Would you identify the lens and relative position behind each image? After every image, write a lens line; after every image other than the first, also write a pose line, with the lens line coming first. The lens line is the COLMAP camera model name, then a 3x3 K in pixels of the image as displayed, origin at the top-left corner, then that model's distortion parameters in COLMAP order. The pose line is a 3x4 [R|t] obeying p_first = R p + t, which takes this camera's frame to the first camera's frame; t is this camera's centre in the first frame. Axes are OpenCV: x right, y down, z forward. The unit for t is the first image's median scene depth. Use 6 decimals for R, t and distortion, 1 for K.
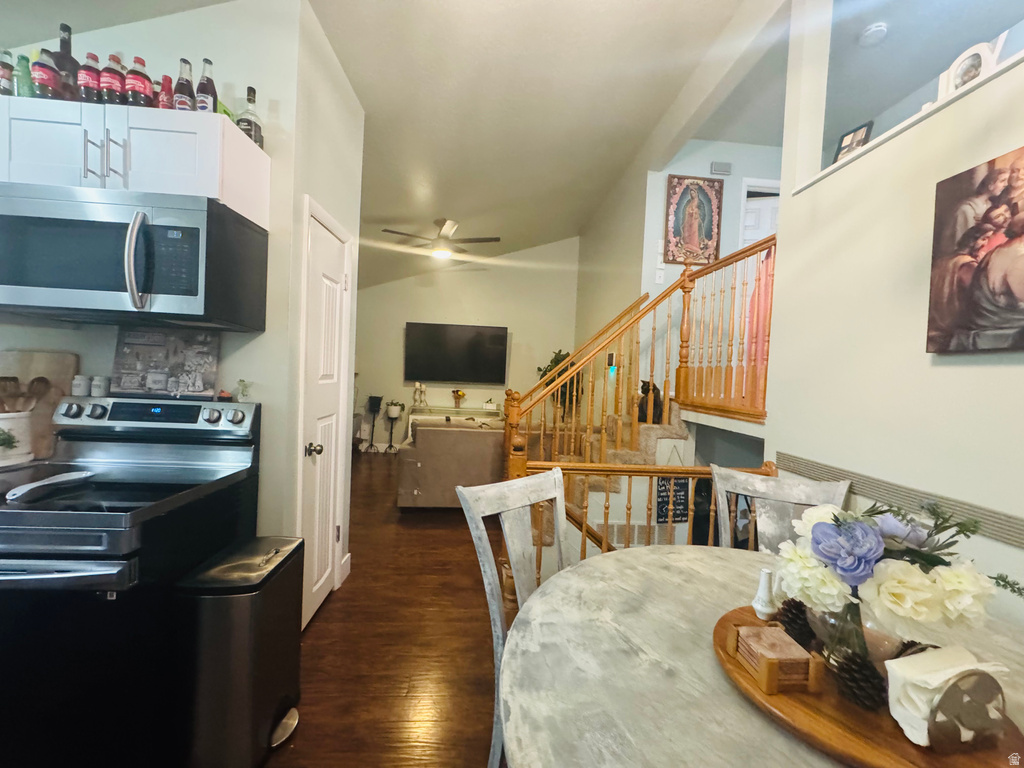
lens RADIAL K [[407.9, 0, 512.8], [0, 407.9, 383.6], [0, 0, 1]] dist [-0.003166, 0.000360]
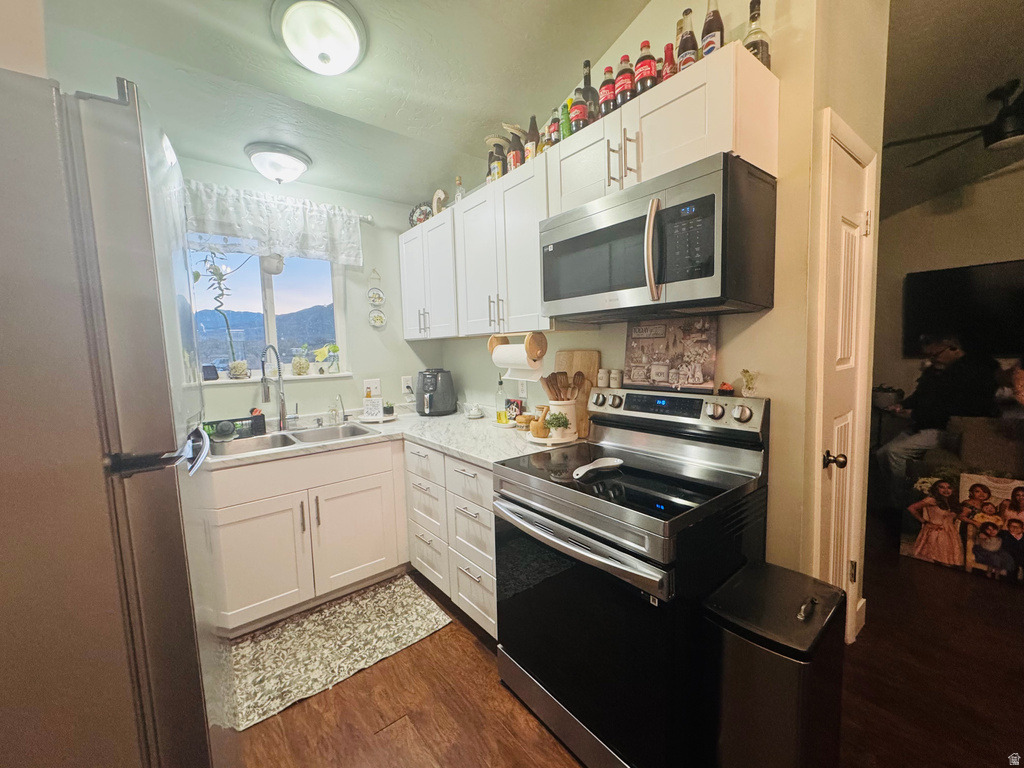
lens RADIAL K [[407.9, 0, 513.3], [0, 407.9, 383.6], [0, 0, 1]] dist [-0.003166, 0.000360]
pose [[0.566880, 0.007169, -0.823769, -0.245879], [0.035360, 0.998829, 0.033026, -0.025941], [0.823041, -0.047850, 0.565963, 0.129016]]
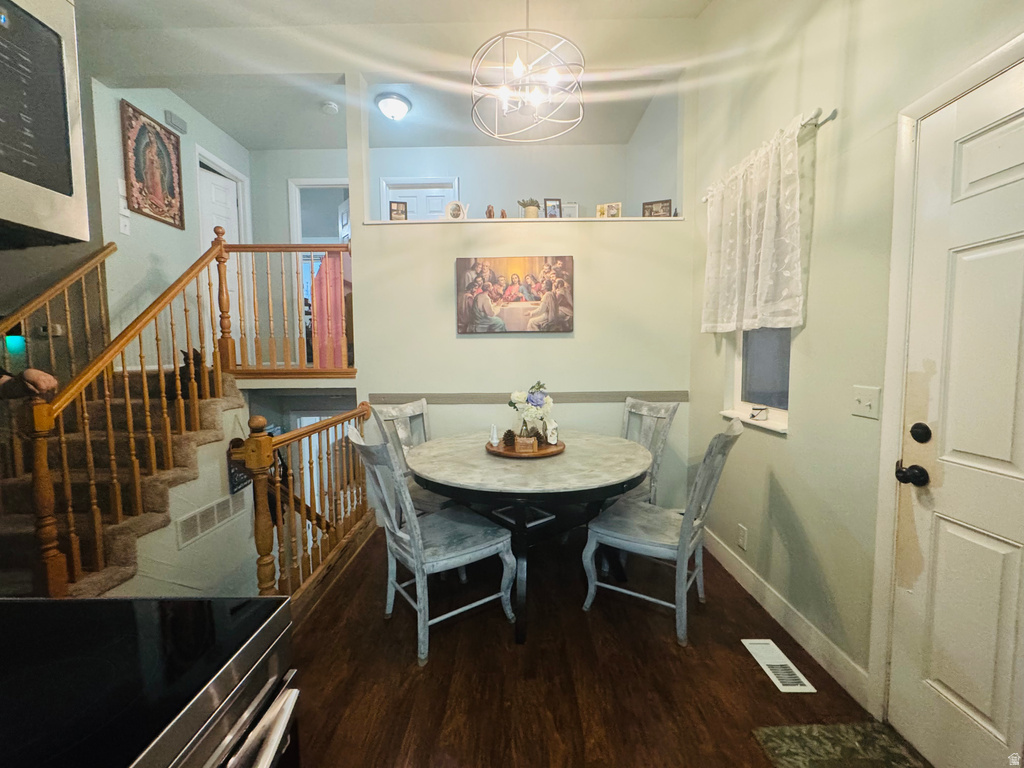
lens RADIAL K [[407.9, 0, 512.9], [0, 407.9, 382.3], [0, 0, 1]] dist [-0.003166, 0.000360]
pose [[0.076560, -0.115405, 0.990364, -0.961913], [0.034430, 0.992993, 0.113050, -0.037018], [-0.996470, 0.025443, 0.079997, 0.390932]]
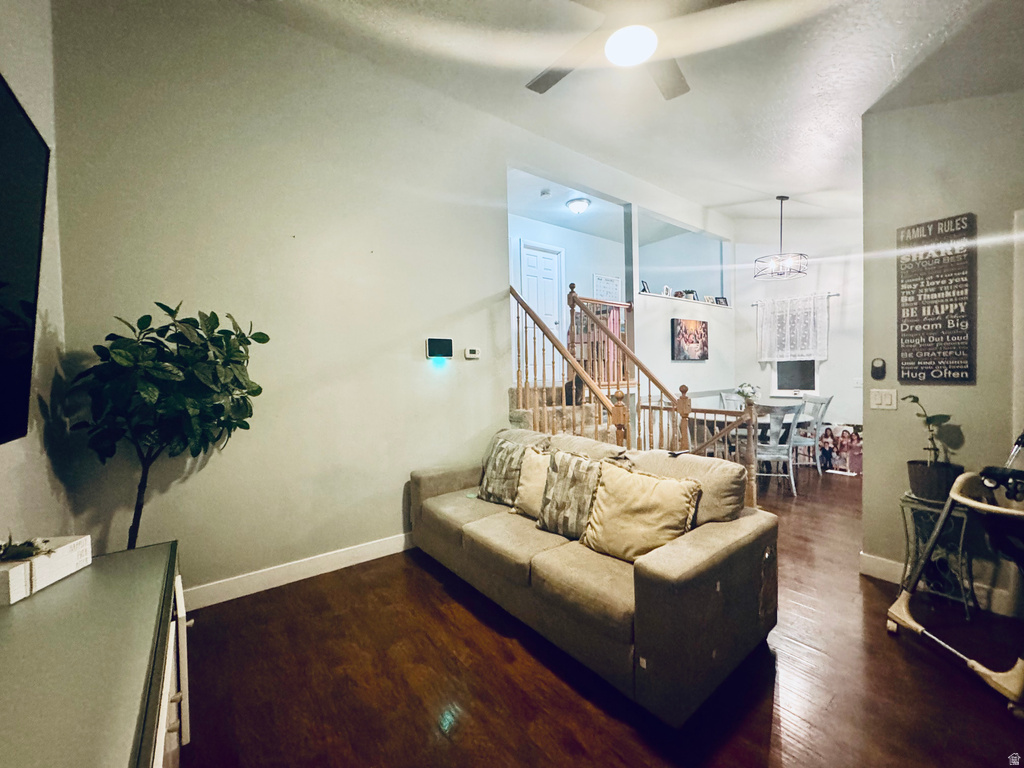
lens RADIAL K [[407.9, 0, 514.2], [0, 407.9, 381.5], [0, 0, 1]] dist [-0.003166, 0.000360]
pose [[-0.548211, -0.050119, 0.834837, -1.150629], [0.018086, 0.997259, 0.071747, -0.138026], [-0.836144, 0.054431, -0.545802, 3.476728]]
